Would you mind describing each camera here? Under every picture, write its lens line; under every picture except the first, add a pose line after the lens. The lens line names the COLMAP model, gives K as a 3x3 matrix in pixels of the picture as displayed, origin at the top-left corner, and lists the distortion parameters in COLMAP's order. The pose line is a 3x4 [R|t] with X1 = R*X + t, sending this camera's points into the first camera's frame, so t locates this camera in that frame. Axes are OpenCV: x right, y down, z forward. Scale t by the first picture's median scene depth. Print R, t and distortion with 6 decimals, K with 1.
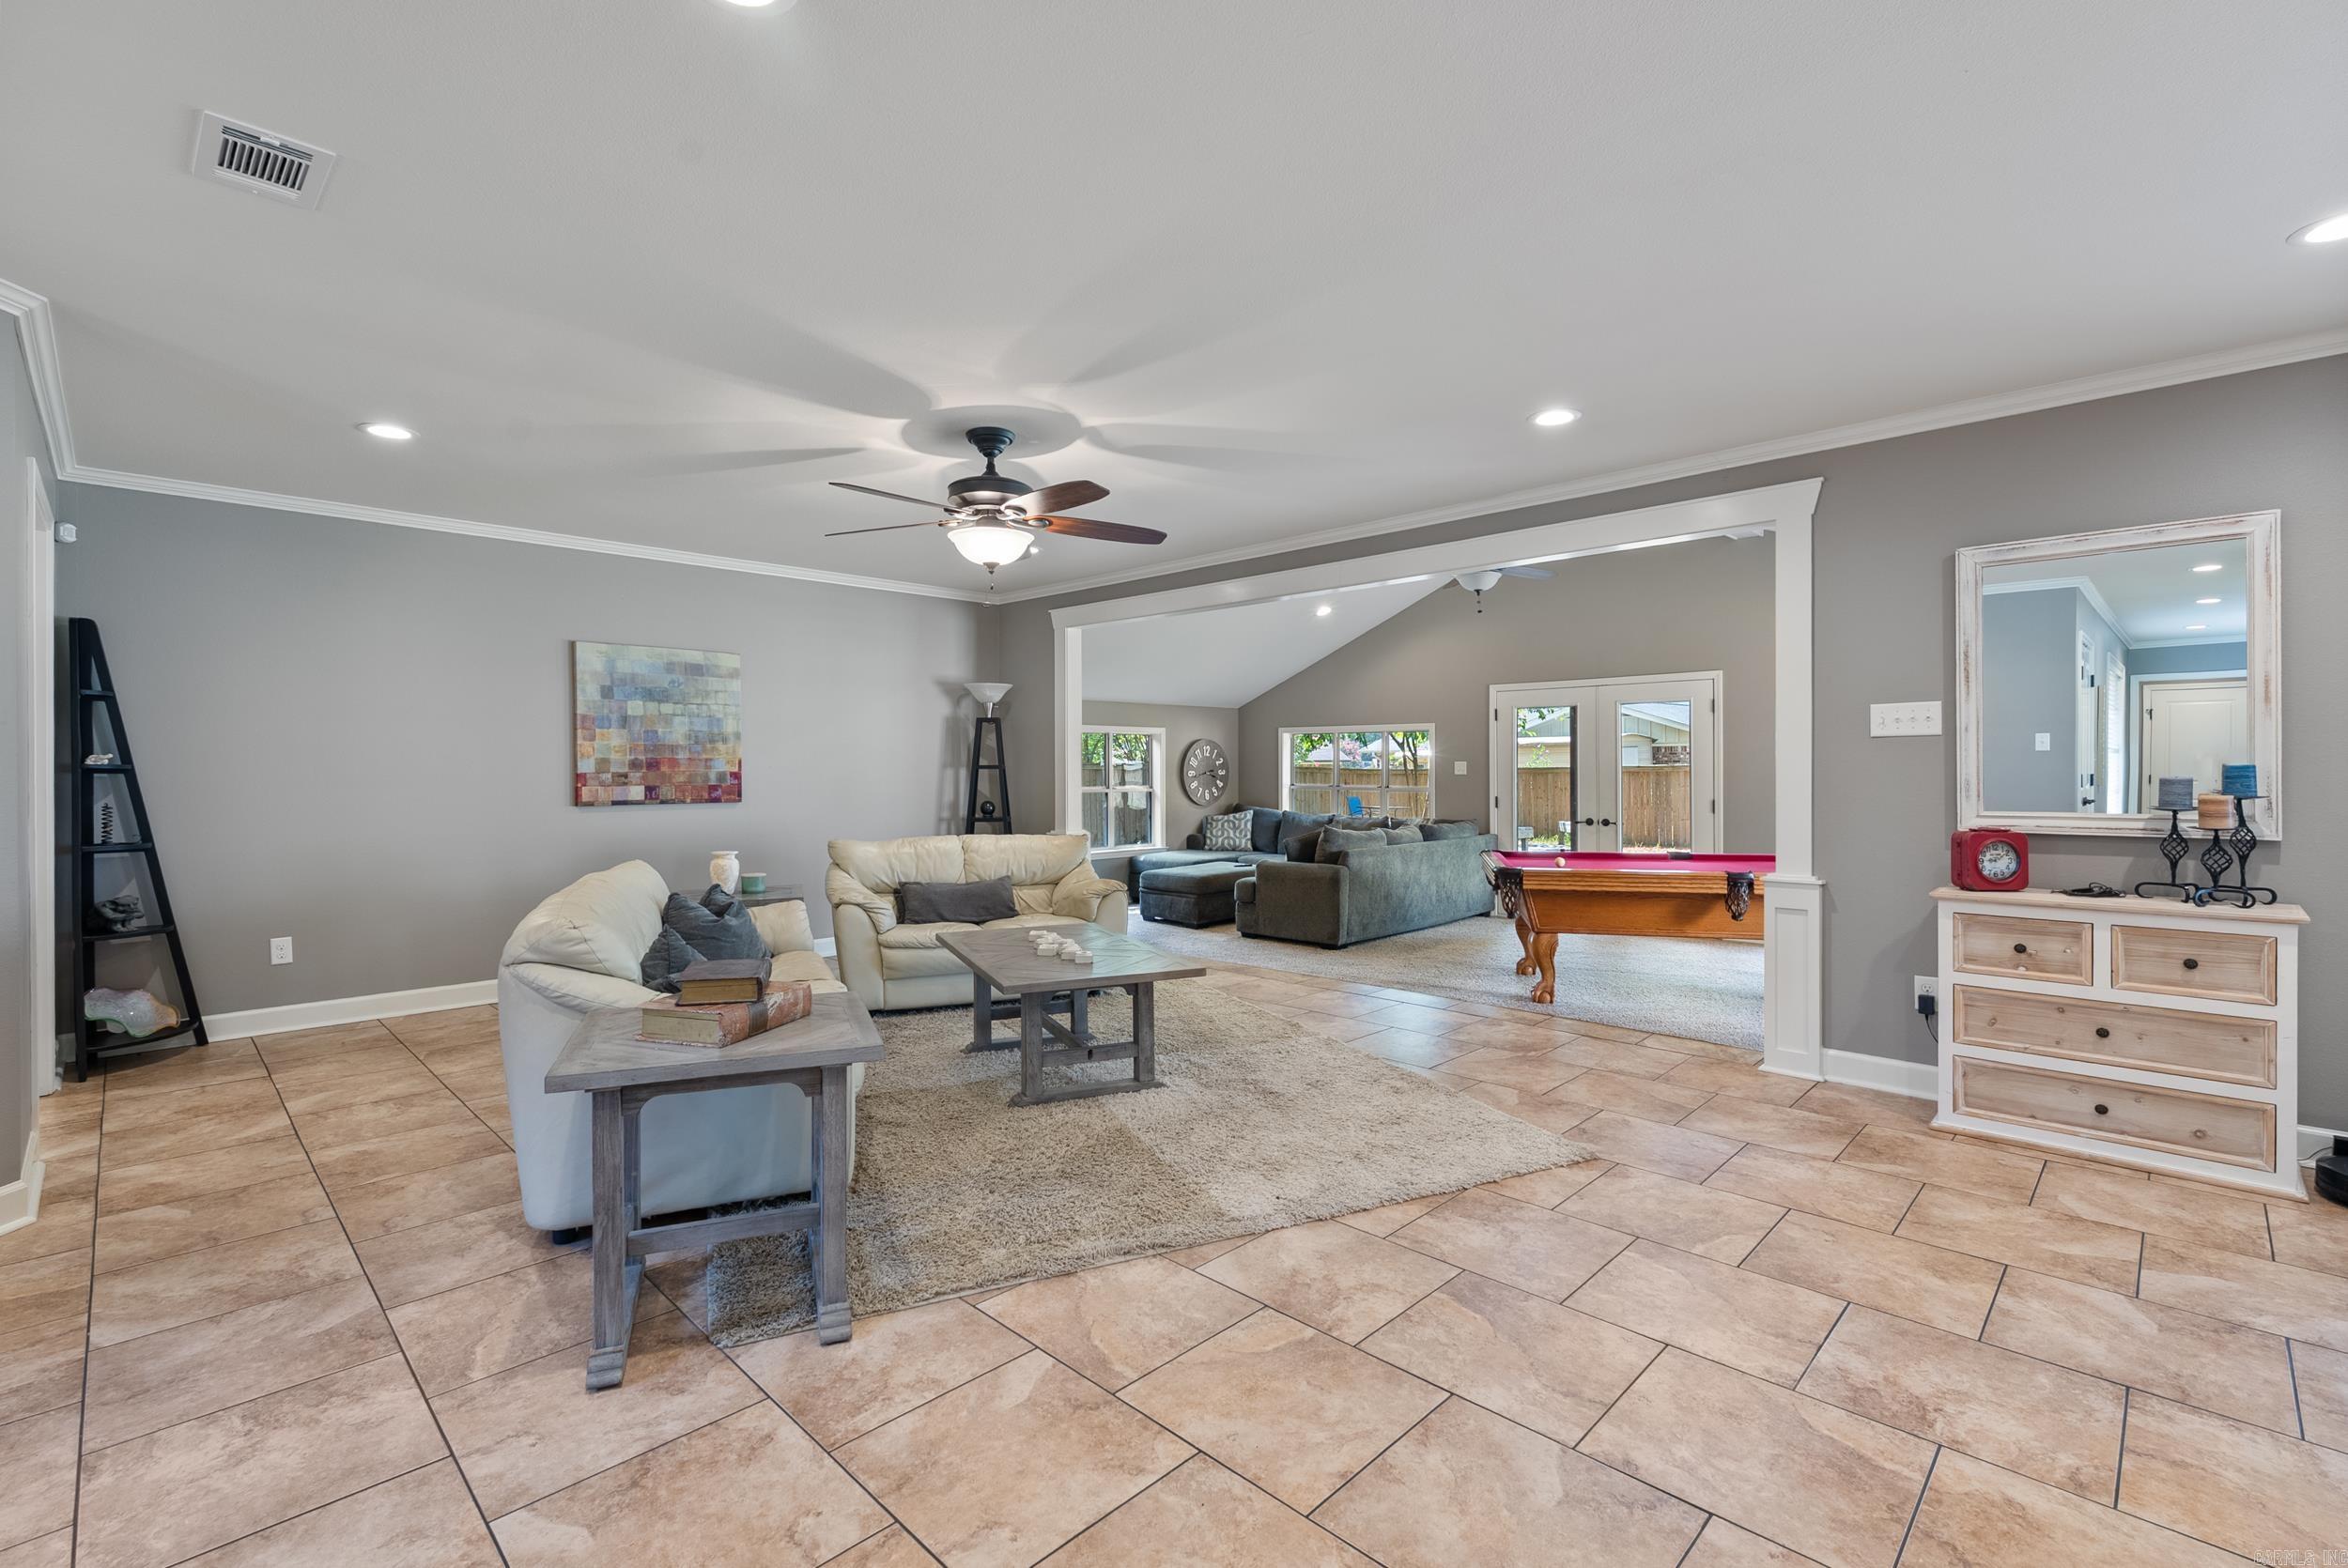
lens RADIAL K [[1038.9, 0, 1175.2], [0, 1038.9, 770.4], [0, 0, 1]] dist [-0.004965, 0.000635]
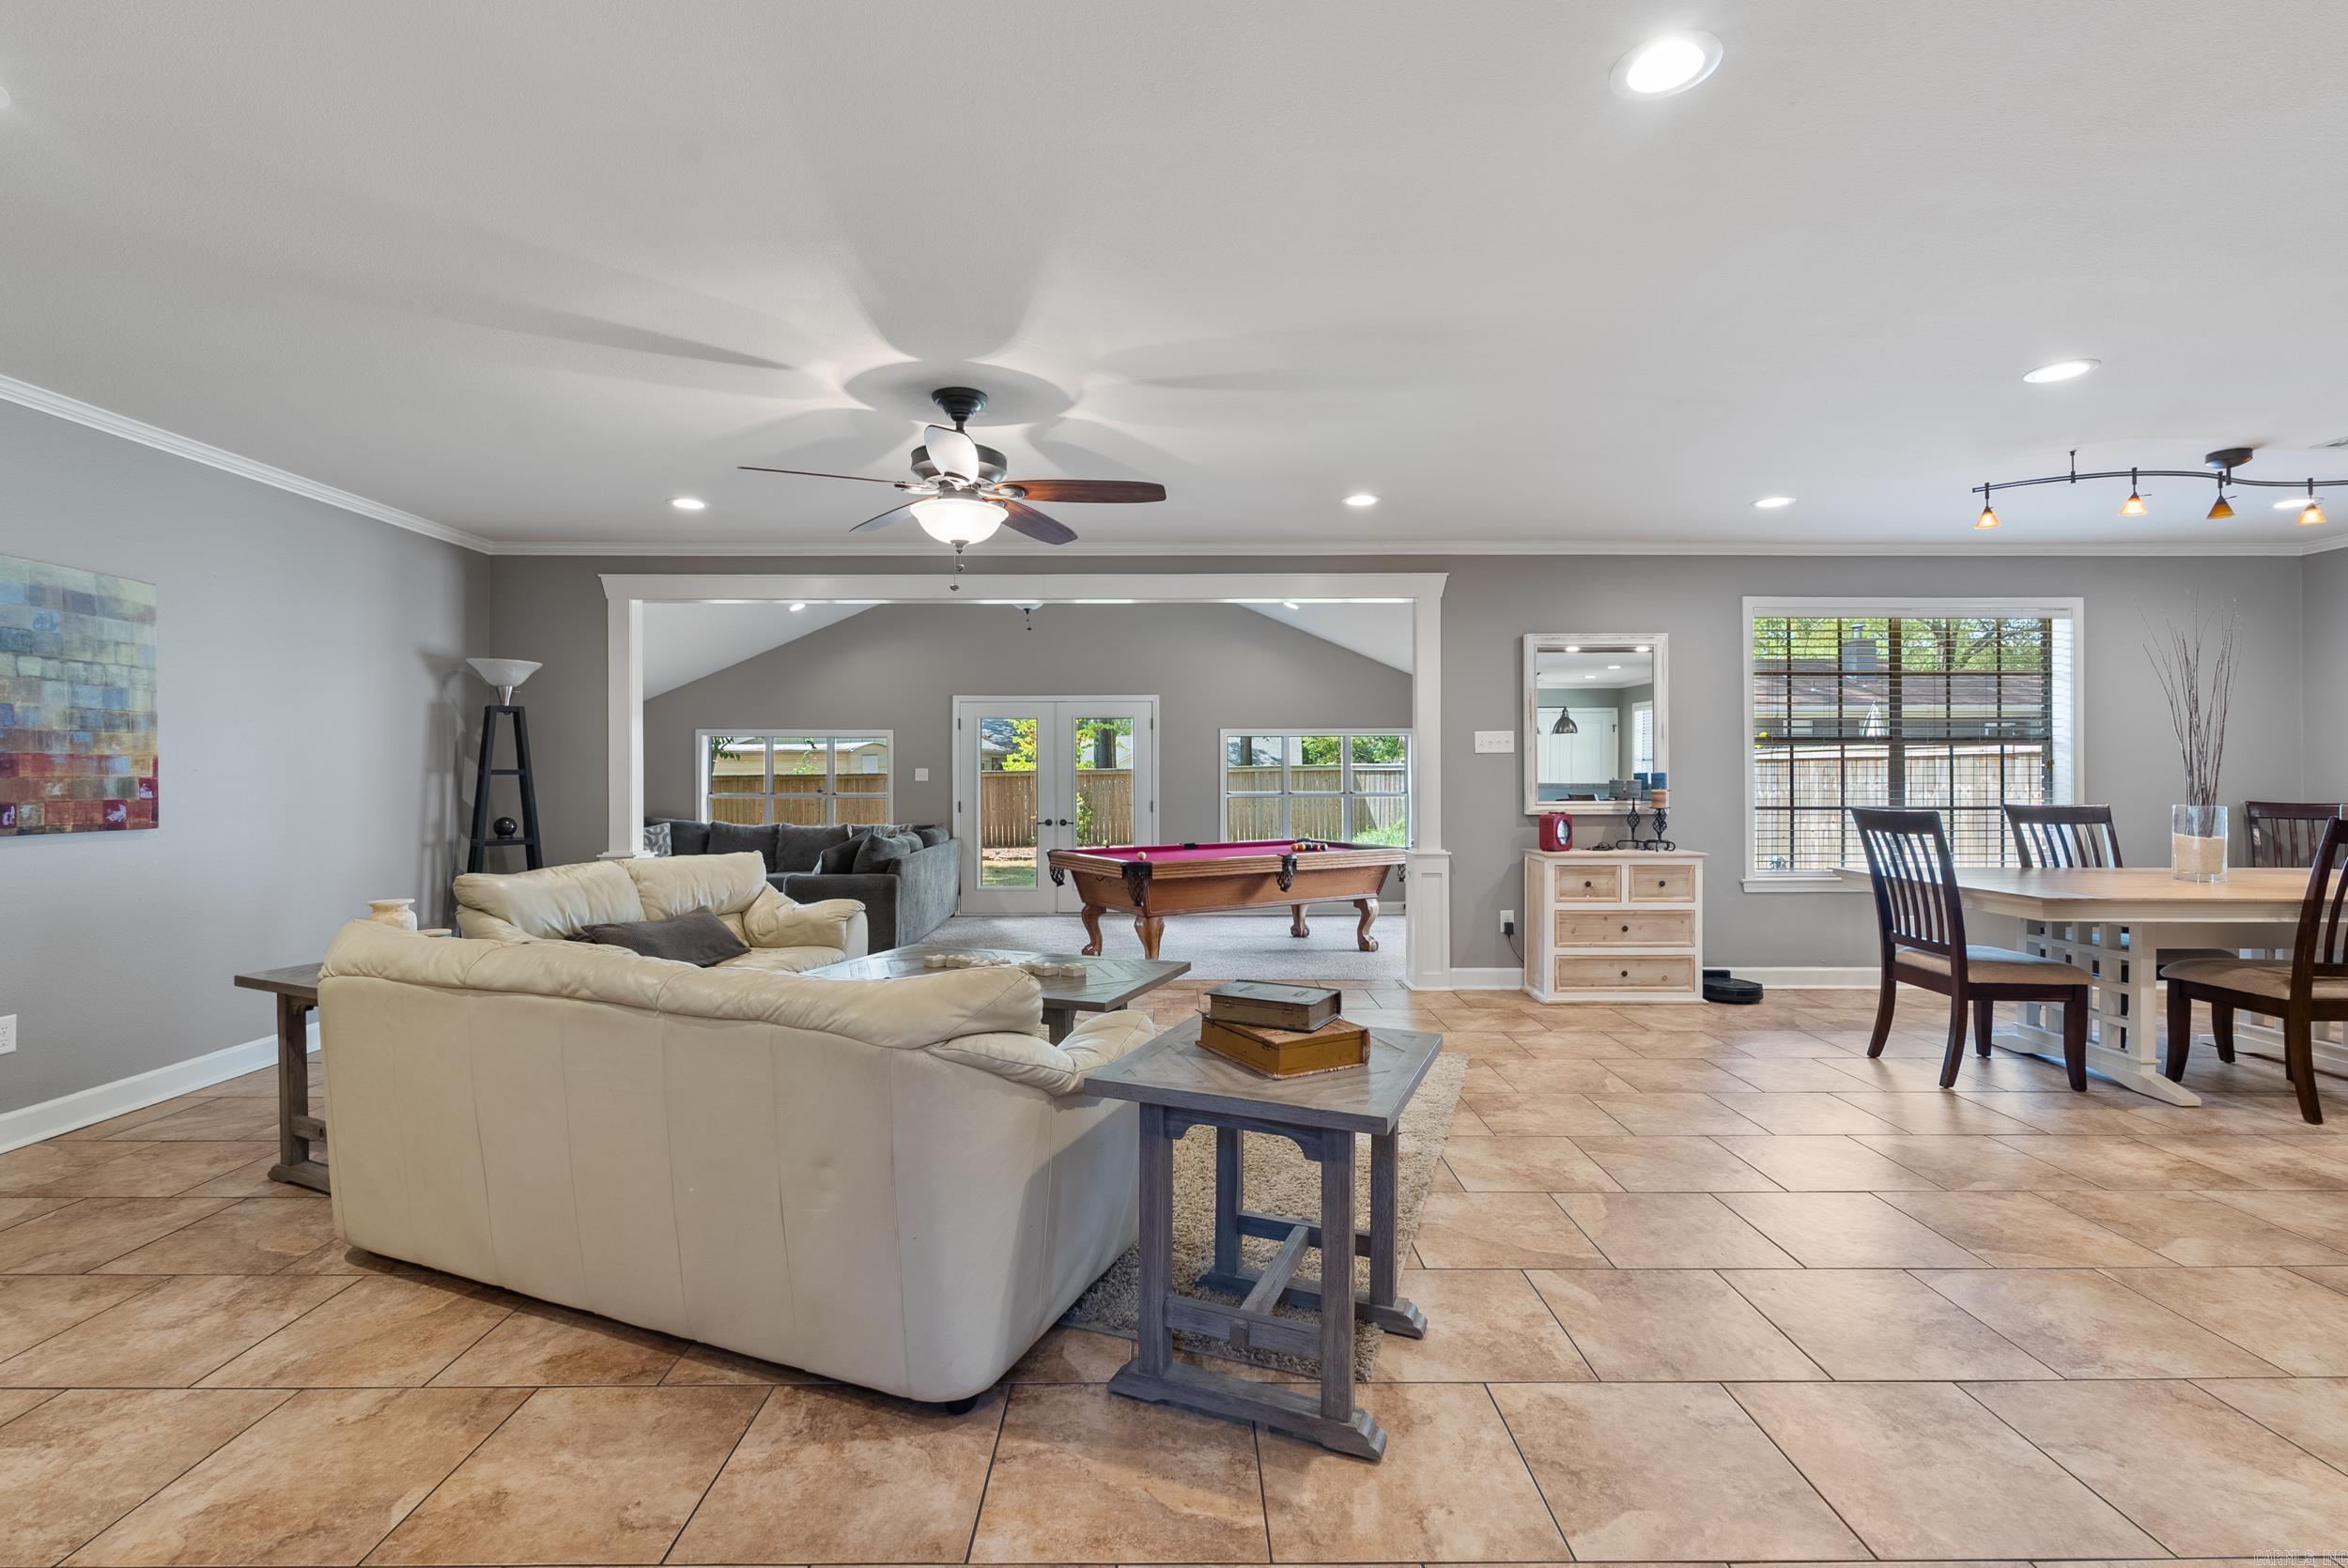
lens RADIAL K [[1035.0, 0, 1173.3], [0, 1035.0, 778.0], [0, 0, 1]] dist [-0.003513, -0.000048]
pose [[0.710404, -0.000633, 0.703794, -0.658879], [0.000464, 1.000000, 0.000432, 0.001896], [-0.703794, 0.000019, 0.710404, 0.241440]]
